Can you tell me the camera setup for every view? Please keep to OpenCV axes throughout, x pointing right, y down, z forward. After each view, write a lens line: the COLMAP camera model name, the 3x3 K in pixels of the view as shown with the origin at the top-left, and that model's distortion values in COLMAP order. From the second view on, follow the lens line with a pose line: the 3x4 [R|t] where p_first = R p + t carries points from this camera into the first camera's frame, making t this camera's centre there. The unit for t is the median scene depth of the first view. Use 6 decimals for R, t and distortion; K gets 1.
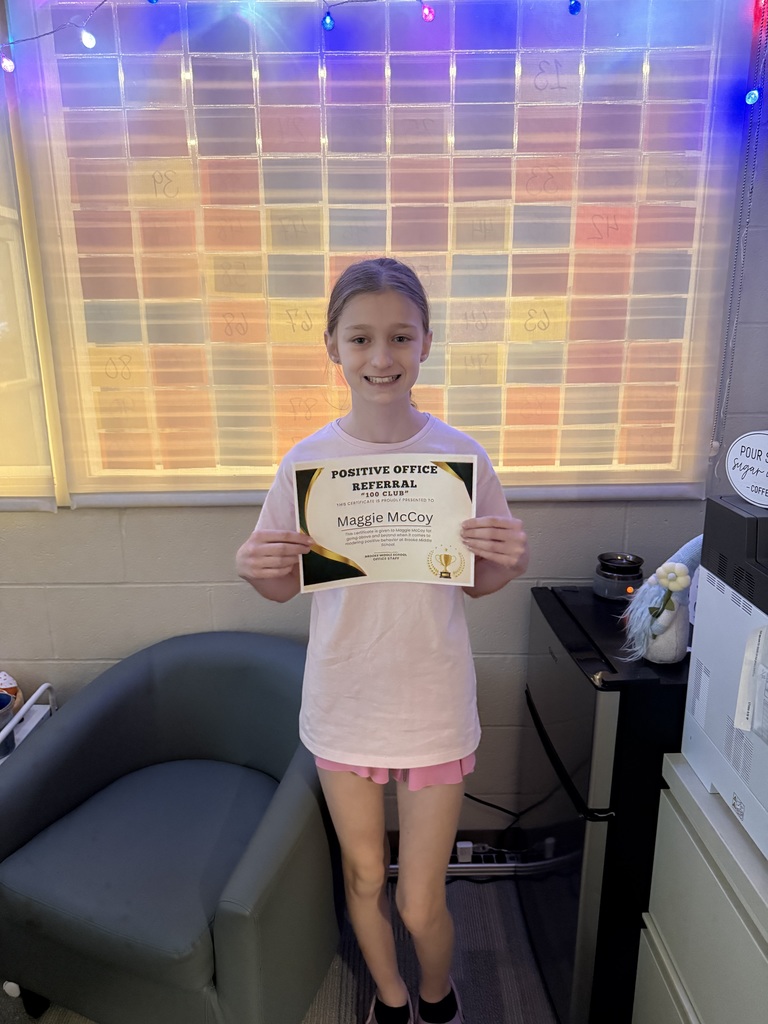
lens RADIAL K [[712.4, 0, 383.5], [0, 712.4, 512.5], [0, 0, 1]] dist [0.001423, -0.016853]
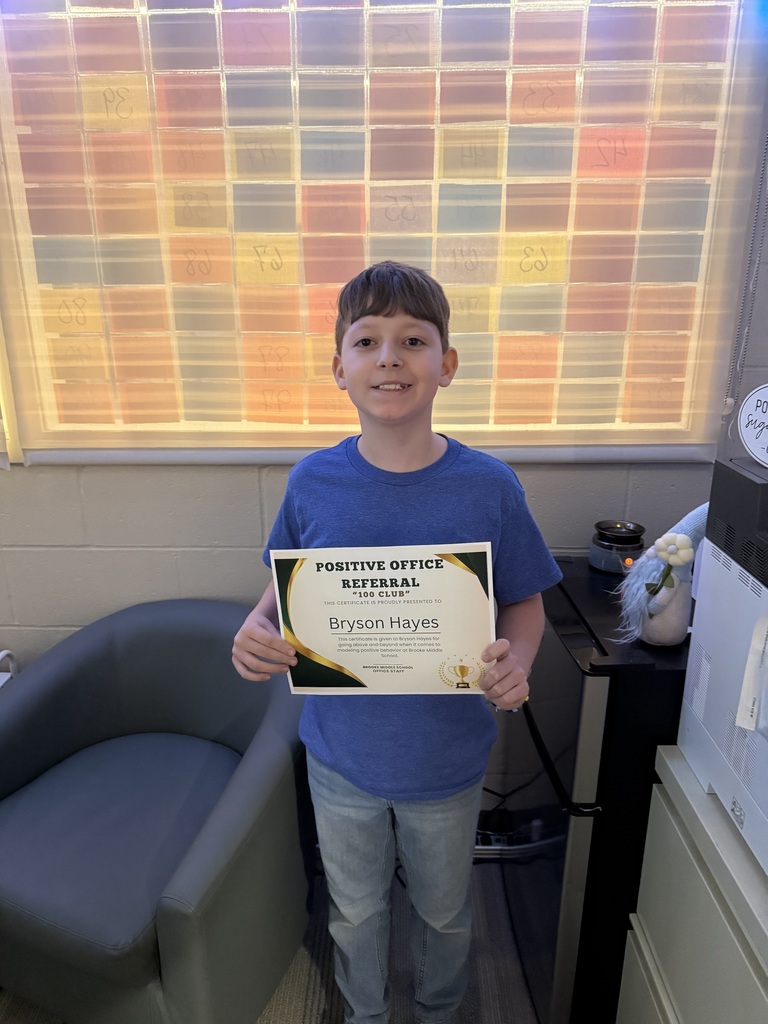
lens RADIAL K [[712.4, 0, 379.2], [0, 712.4, 512.0], [0, 0, 1]] dist [0.001423, -0.016853]
pose [[0.999648, 0.011708, -0.023800, 0.048469], [-0.010402, 0.998471, 0.054289, 0.000003], [0.024399, -0.054023, 0.998242, 0.088497]]
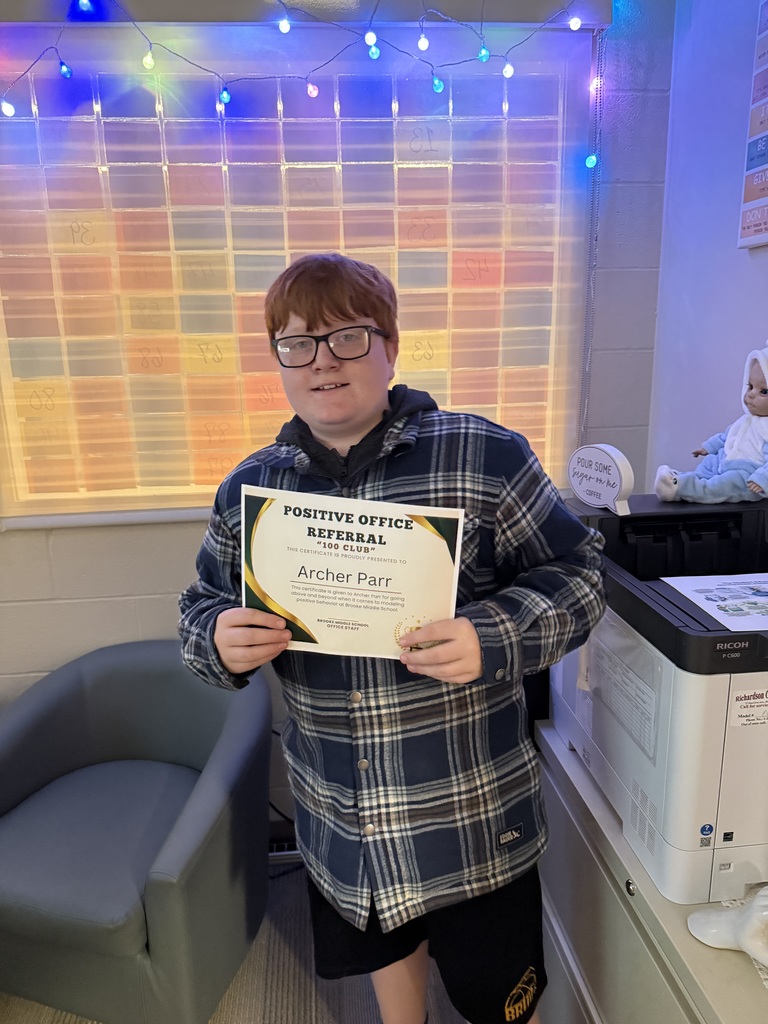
lens RADIAL K [[712.4, 0, 371.7], [0, 712.4, 511.2], [0, 0, 1]] dist [0.001423, -0.016853]
pose [[0.996126, -0.033280, 0.081398, 0.034878], [0.035256, 0.999115, -0.022960, 0.008843], [-0.080562, 0.025741, 0.996417, -0.121847]]
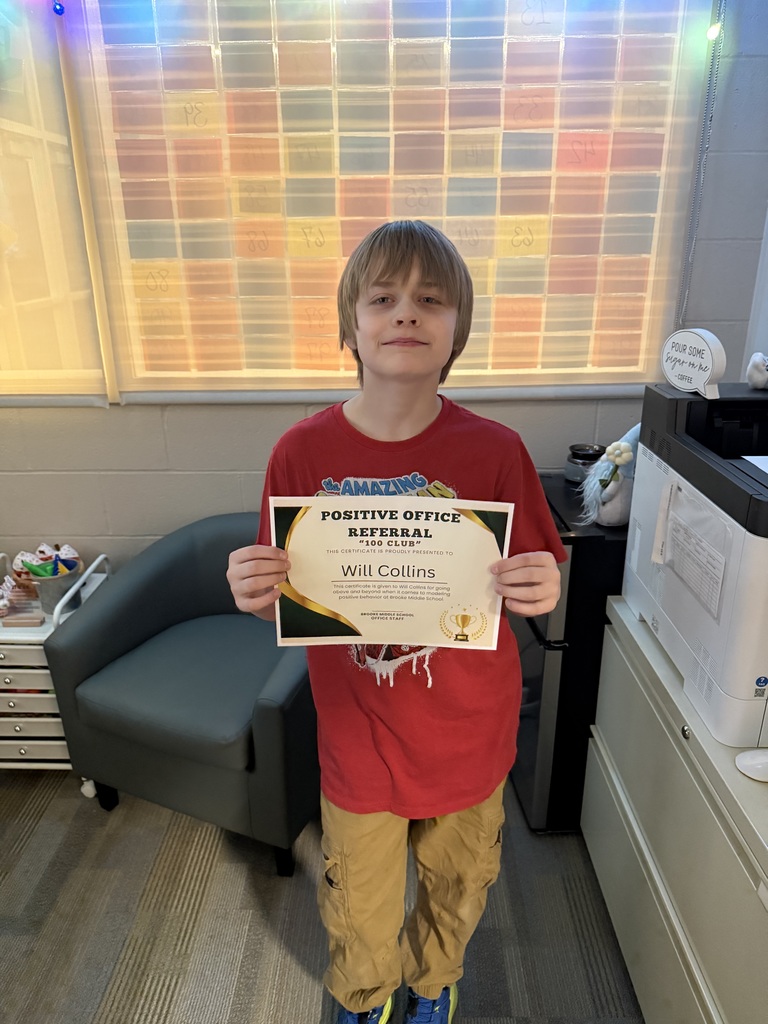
lens RADIAL K [[712.4, 0, 383.7], [0, 712.4, 507.2], [0, 0, 1]] dist [0.001423, -0.016853]
pose [[0.999813, 0.004160, -0.018890, 0.018106], [-0.002168, 0.994547, 0.104270, 0.041823], [0.019220, -0.104210, 0.994370, -0.186824]]
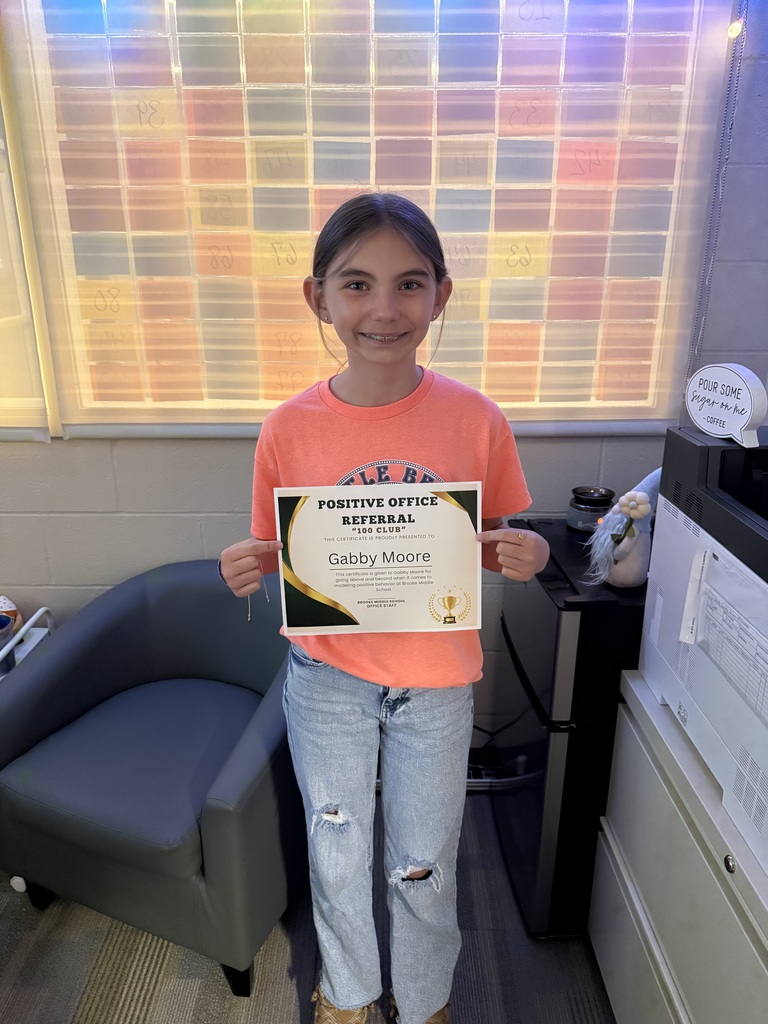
lens RADIAL K [[712.4, 0, 385.7], [0, 712.4, 508.0], [0, 0, 1]] dist [0.001423, -0.016853]
pose [[0.999959, 0.008805, 0.002035, 0.027860], [-0.008926, 0.997494, 0.070188, 0.018686], [-0.001412, -0.070203, 0.997532, -0.039009]]
